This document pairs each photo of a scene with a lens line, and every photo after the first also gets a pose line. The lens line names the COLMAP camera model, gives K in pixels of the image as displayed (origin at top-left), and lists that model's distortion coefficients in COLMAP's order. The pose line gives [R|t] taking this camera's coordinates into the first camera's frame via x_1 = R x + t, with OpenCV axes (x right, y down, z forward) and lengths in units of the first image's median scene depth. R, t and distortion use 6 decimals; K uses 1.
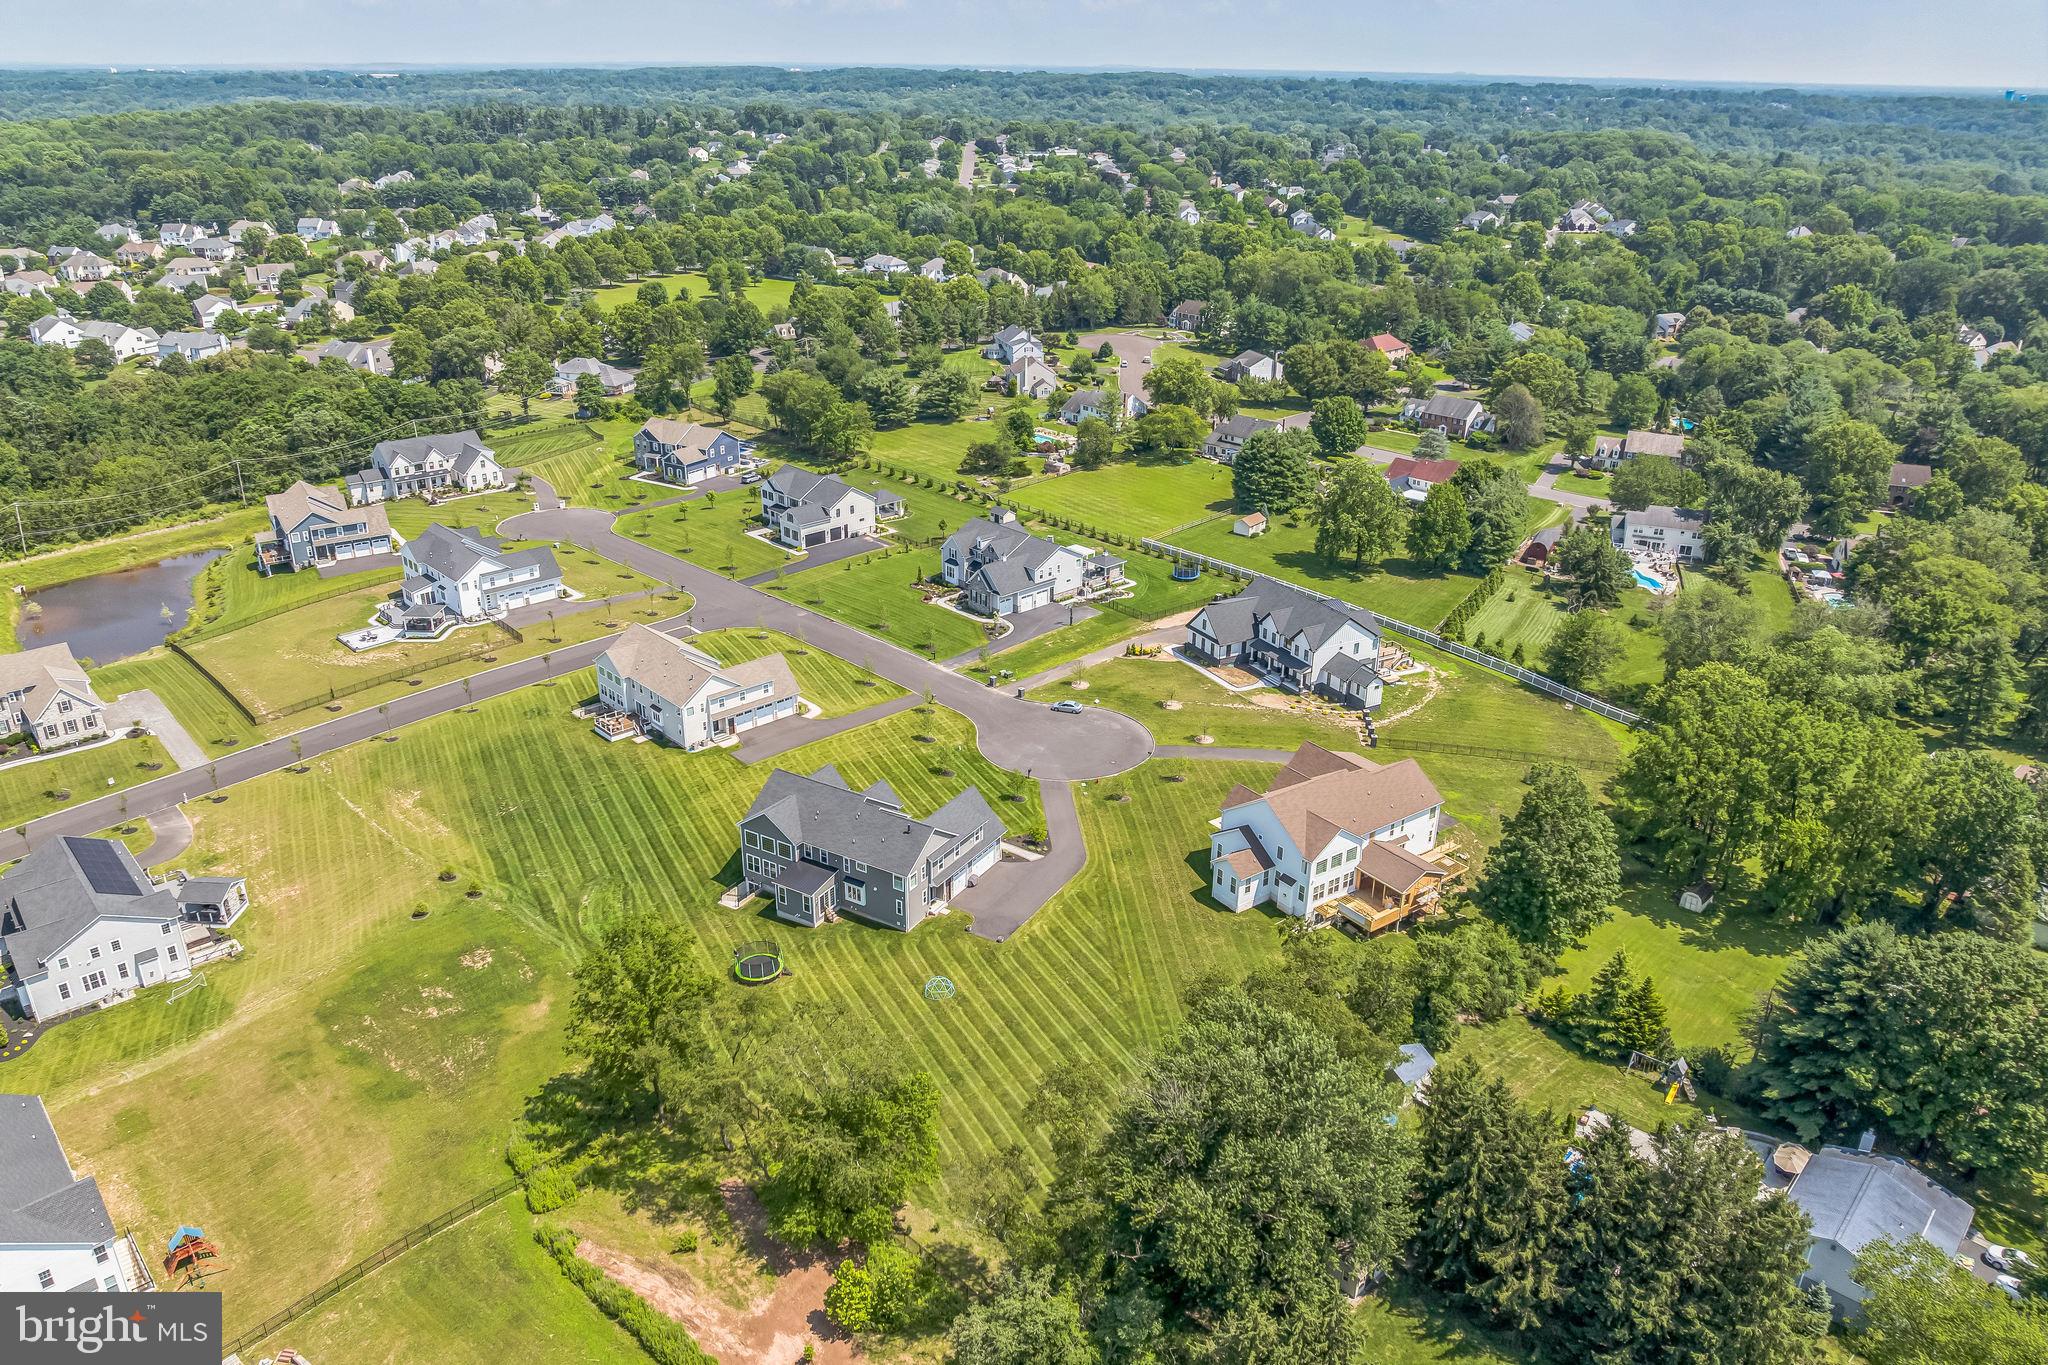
lens RADIAL K [[1439.5, 0, 1024.0], [0, 1439.5, 682.5], [0, 0, 1]] dist [-0.032687, -0.006561]
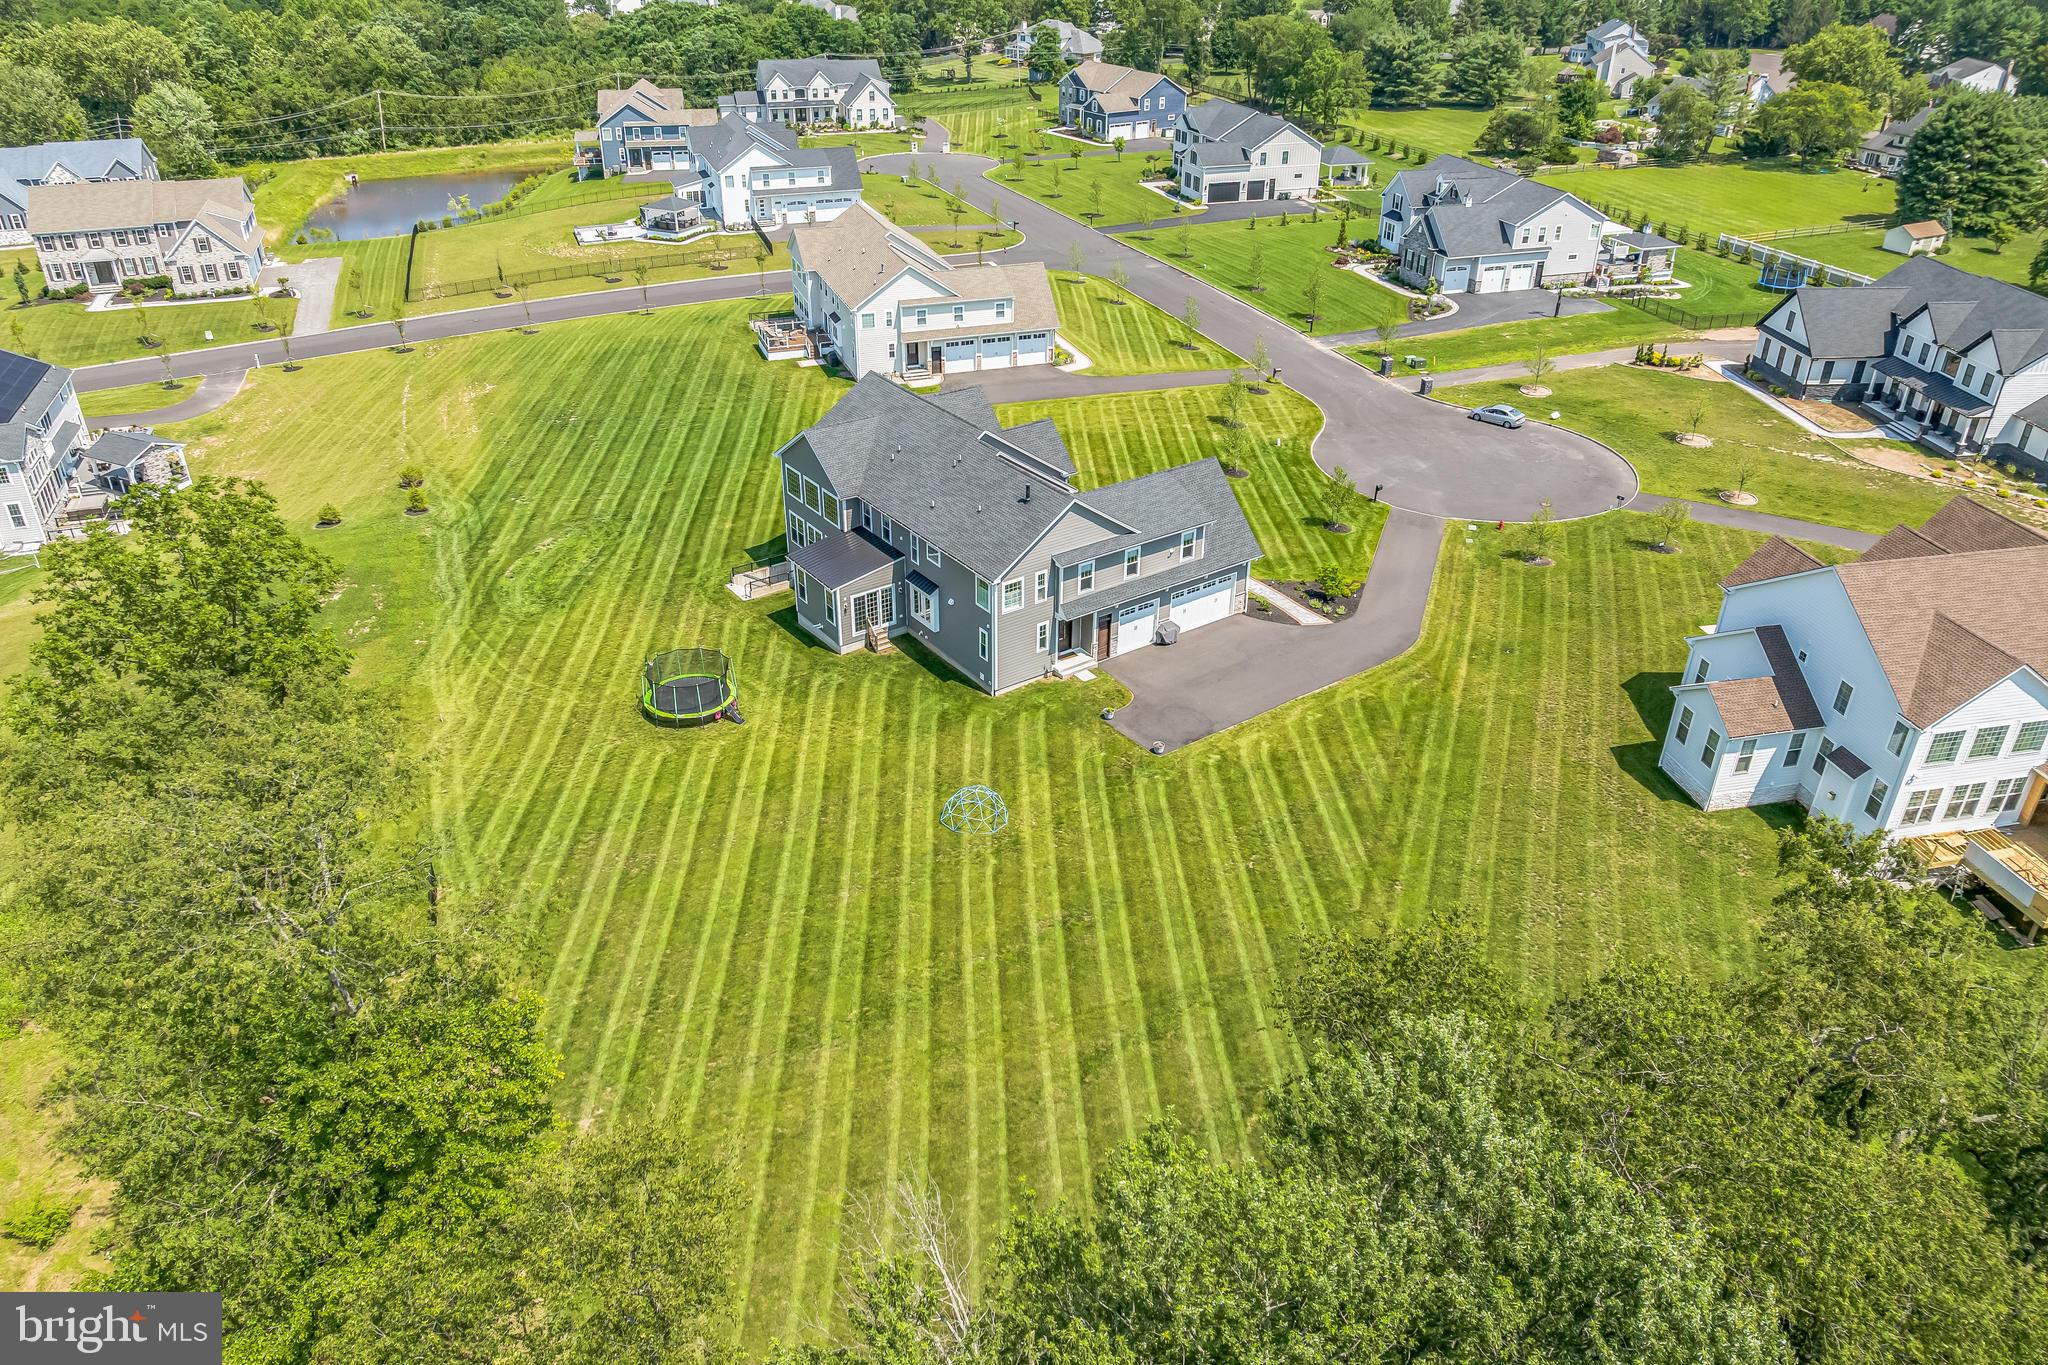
lens RADIAL K [[1439.5, 0, 1024.0], [0, 1439.5, 682.5], [0, 0, 1]] dist [-0.032687, -0.006561]
pose [[0.916810, 0.198142, -0.346699, 0.075153], [-0.158314, 0.977419, 0.139959, 0.069950], [0.366602, -0.073429, 0.927476, 0.387921]]
